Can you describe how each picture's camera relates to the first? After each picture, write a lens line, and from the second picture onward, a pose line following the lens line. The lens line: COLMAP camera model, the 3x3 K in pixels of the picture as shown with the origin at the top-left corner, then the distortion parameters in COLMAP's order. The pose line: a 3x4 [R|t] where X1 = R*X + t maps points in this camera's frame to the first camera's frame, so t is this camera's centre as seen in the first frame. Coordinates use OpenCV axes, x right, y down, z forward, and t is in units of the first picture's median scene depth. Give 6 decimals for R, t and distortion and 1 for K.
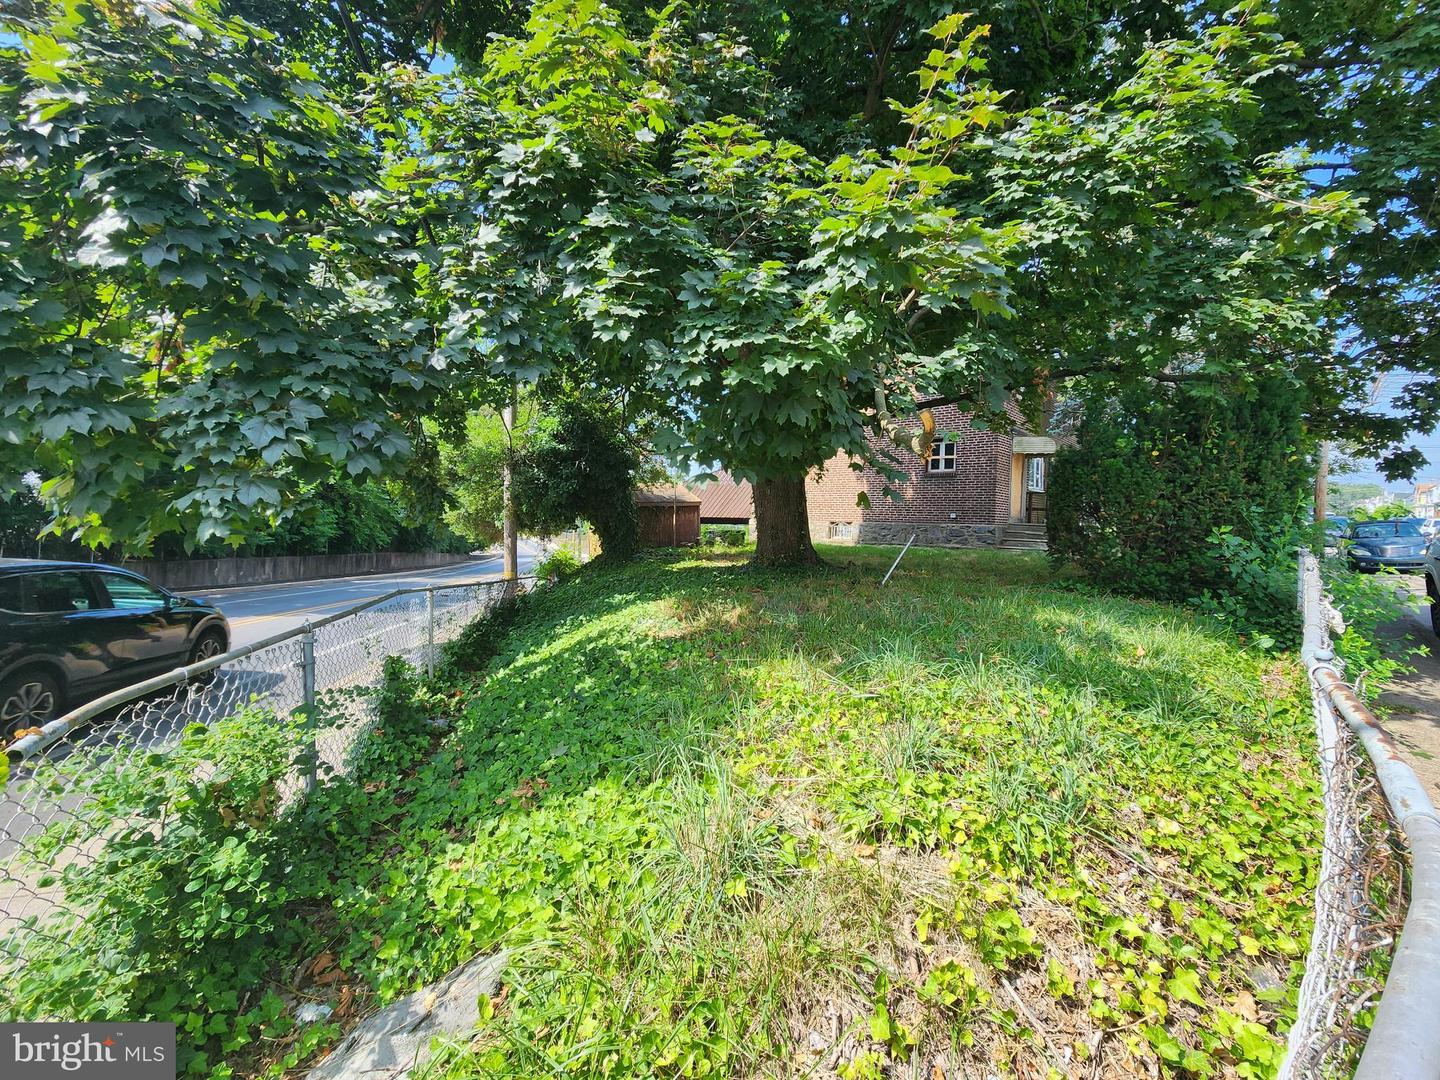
lens RADIAL K [[590.4, 0, 716.9], [0, 590.4, 527.8], [0, 0, 1]] dist [0.003496, -0.001693]
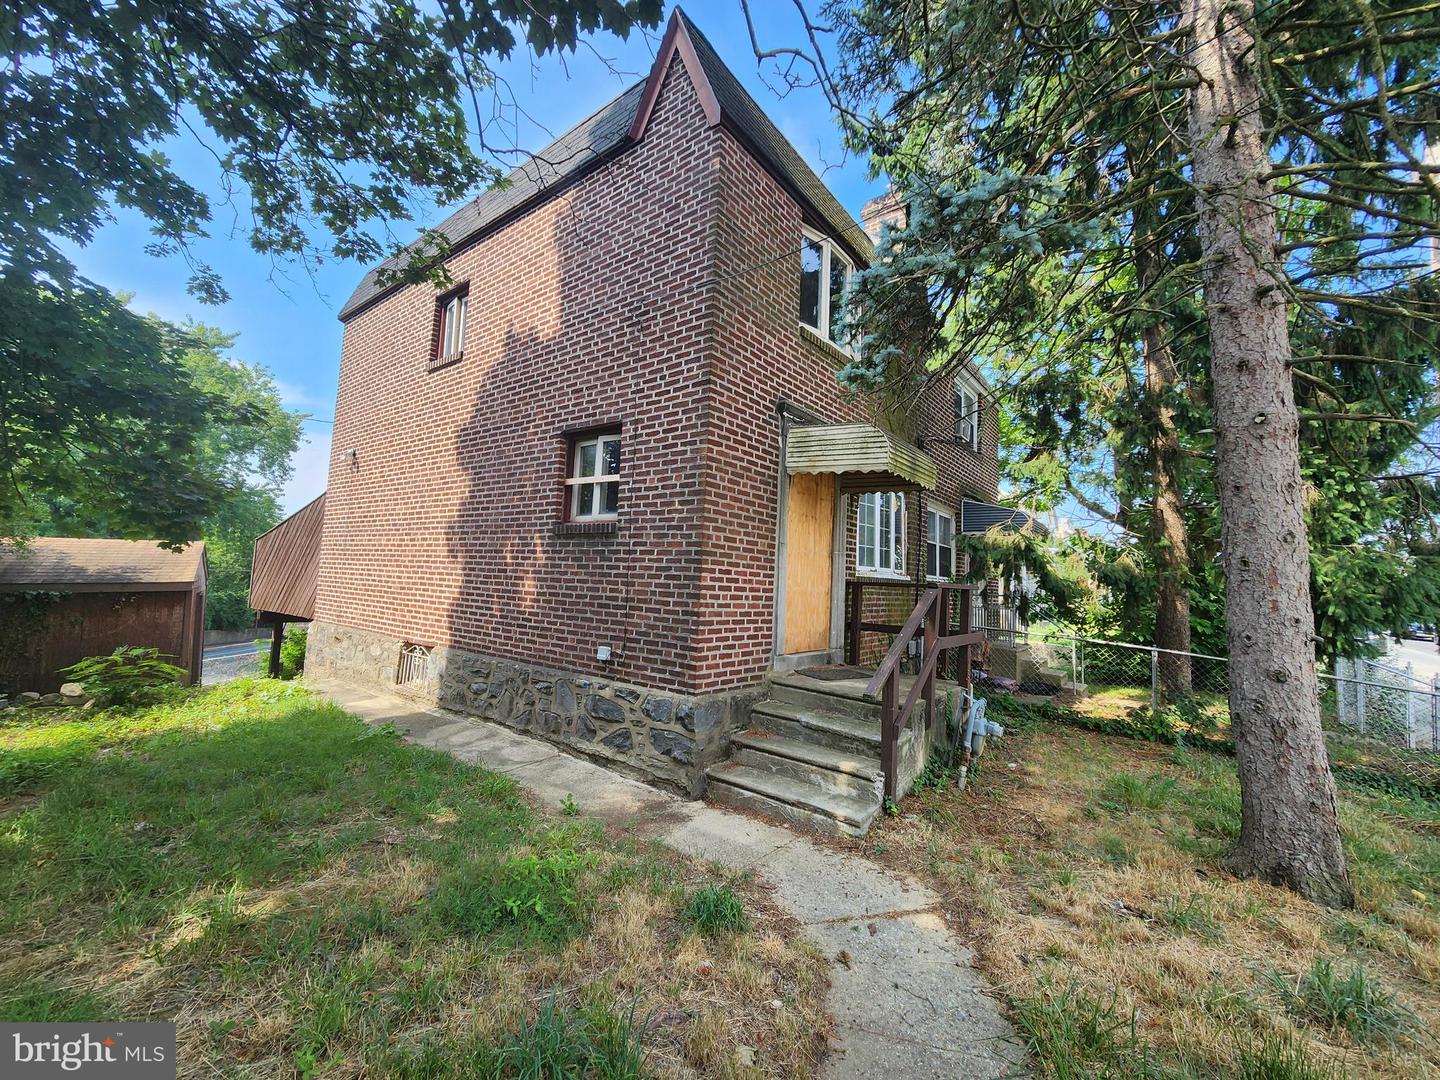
lens RADIAL K [[590.4, 0, 718.8], [0, 590.4, 527.1], [0, 0, 1]] dist [0.003496, -0.001693]
pose [[0.996030, 0.029861, 0.083862, 0.424247], [-0.020565, 0.993763, -0.109603, -0.054255], [-0.086612, 0.107444, 0.990431, 0.649775]]
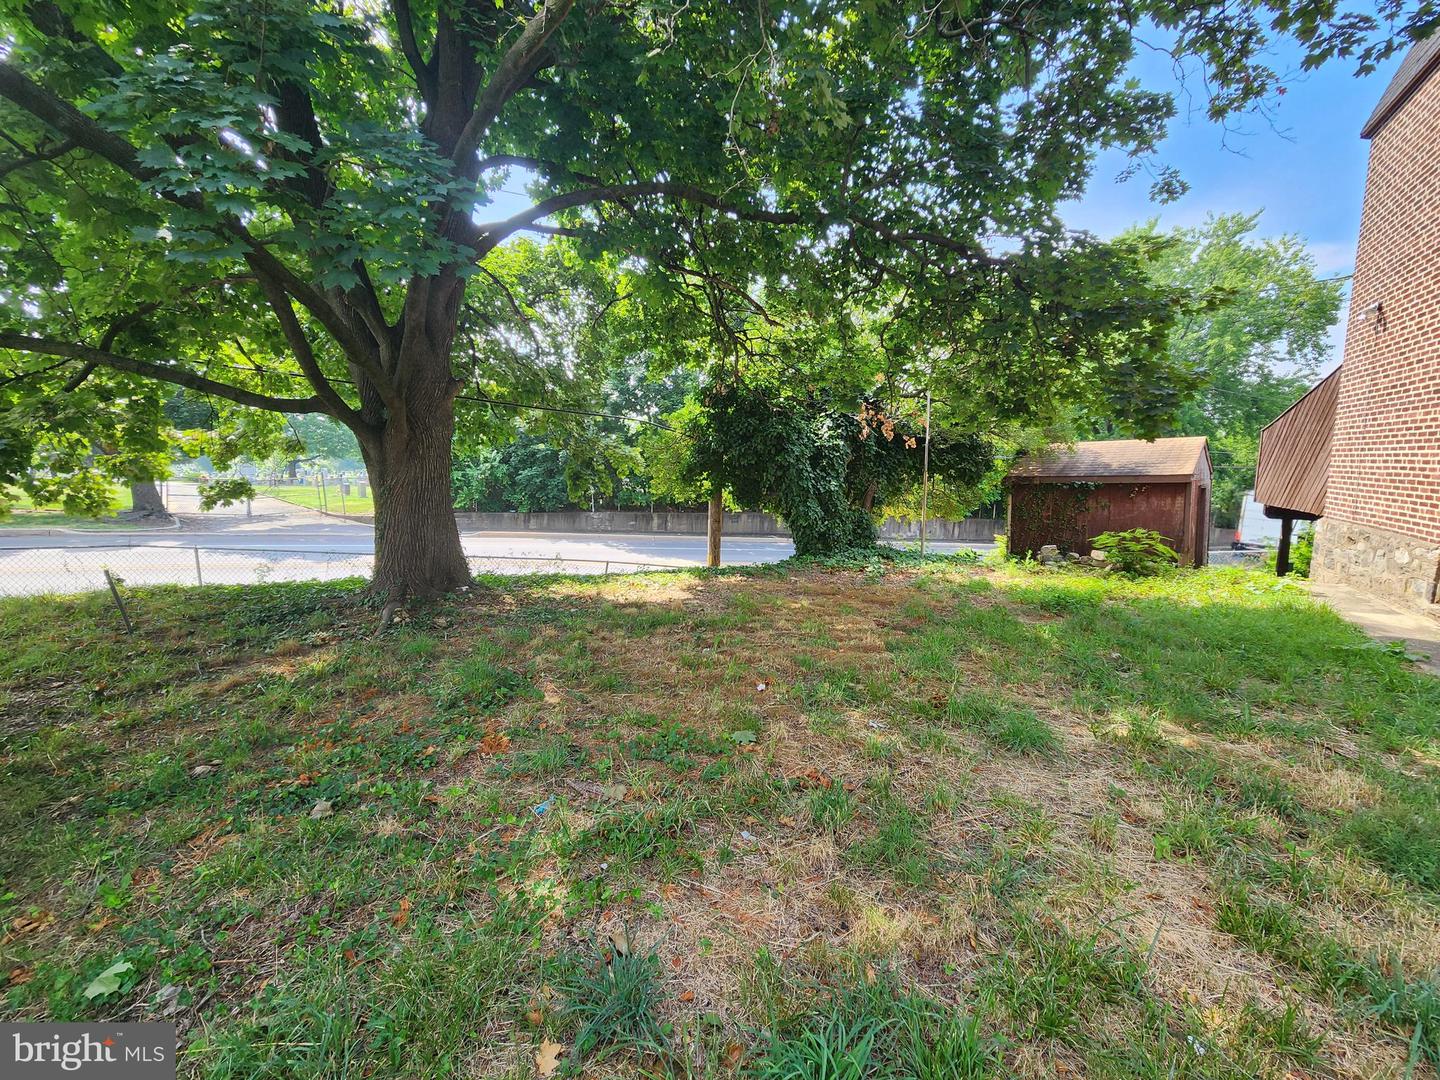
lens RADIAL K [[590.4, 0, 720.2], [0, 590.4, 534.2], [0, 0, 1]] dist [0.003496, -0.001693]
pose [[0.223006, 0.106995, -0.968927, 0.454175], [-0.021128, 0.994255, 0.104929, -0.047261], [0.974588, -0.002928, 0.223985, 0.650716]]
